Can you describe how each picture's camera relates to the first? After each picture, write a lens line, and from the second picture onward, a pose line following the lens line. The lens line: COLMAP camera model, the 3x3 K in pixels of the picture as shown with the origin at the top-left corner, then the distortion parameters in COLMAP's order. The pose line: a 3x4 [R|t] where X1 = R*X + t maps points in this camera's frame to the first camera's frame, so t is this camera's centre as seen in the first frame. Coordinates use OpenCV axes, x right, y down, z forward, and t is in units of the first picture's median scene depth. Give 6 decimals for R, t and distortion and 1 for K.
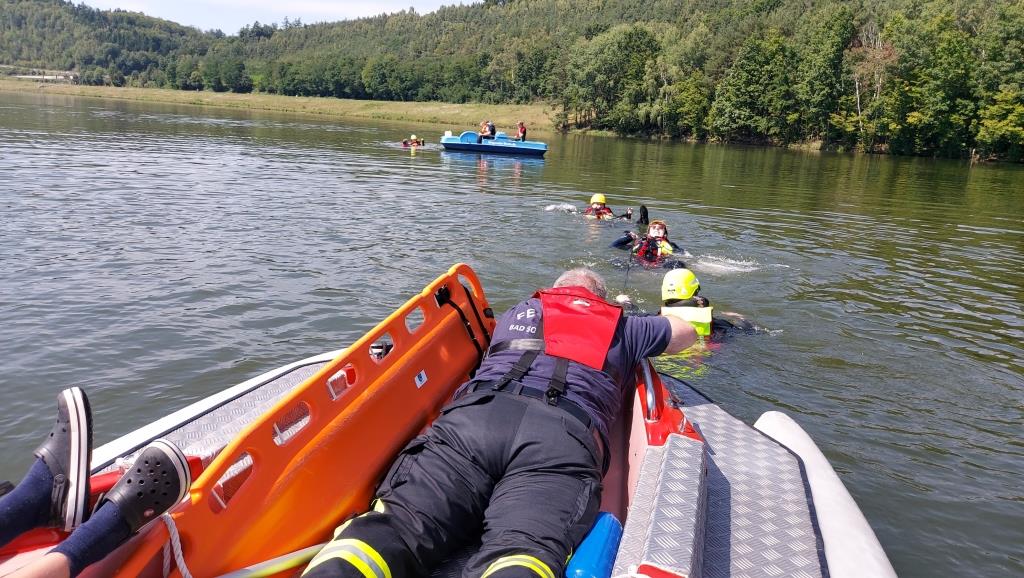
lens RADIAL K [[743.4, 0, 507.2], [0, 743.4, 302.8], [0, 0, 1]] dist [0.067307, -0.068908]
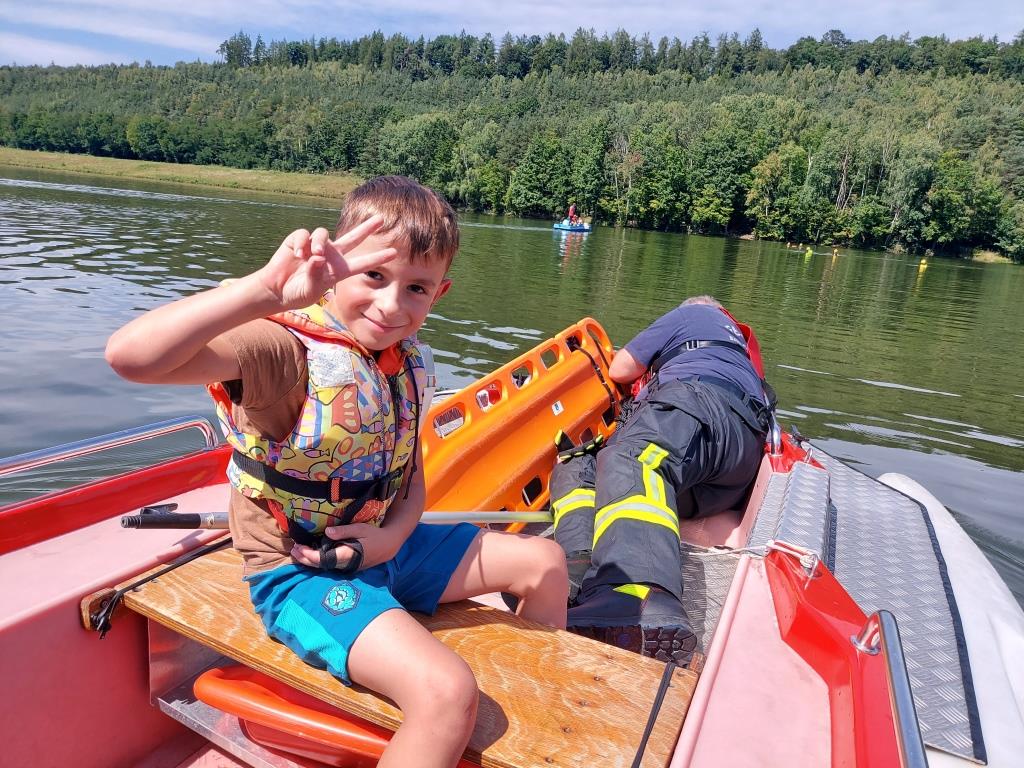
lens RADIAL K [[763.4, 0, 505.7], [0, 763.4, 387.1], [0, 0, 1]] dist [0.055616, -0.052527]
pose [[0.933564, -0.057506, 0.353768, -0.198687], [0.051047, 0.998316, 0.027571, 0.039896], [-0.354757, -0.007680, 0.934927, -0.212808]]
